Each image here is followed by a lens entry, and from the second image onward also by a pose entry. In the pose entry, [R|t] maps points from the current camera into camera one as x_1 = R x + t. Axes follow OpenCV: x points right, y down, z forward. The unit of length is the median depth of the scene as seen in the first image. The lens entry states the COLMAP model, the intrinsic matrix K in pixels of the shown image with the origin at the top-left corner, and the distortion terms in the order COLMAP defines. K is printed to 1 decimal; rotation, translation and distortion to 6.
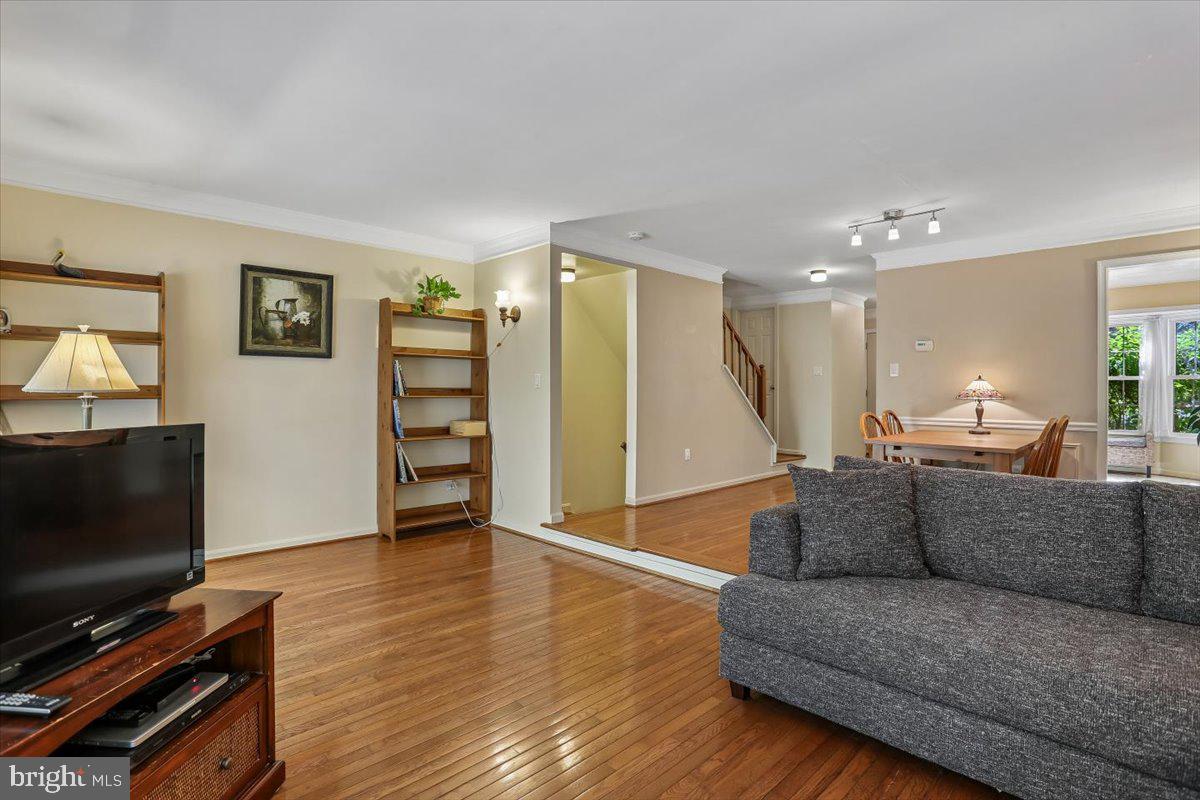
lens RADIAL K [[587.5, 0, 582.5], [0, 587.5, 390.2], [0, 0, 1]] dist [-0.046257, 0.017133]
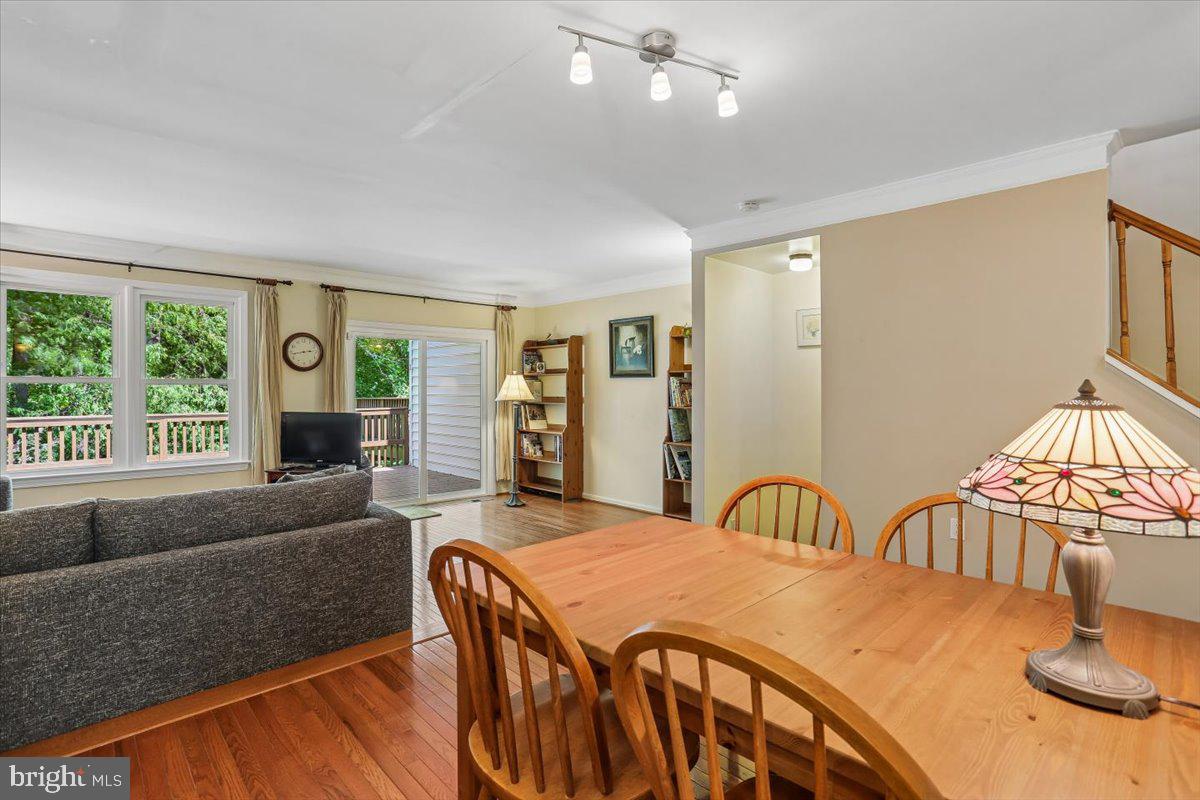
lens RADIAL K [[587.5, 0, 600.5], [0, 587.5, 387.7], [0, 0, 1]] dist [-0.046257, 0.017133]
pose [[-0.004527, -0.005547, -0.999974, 0.878237], [-0.006410, 0.999964, -0.005518, -0.021243], [0.999969, 0.006385, -0.004562, 0.838497]]
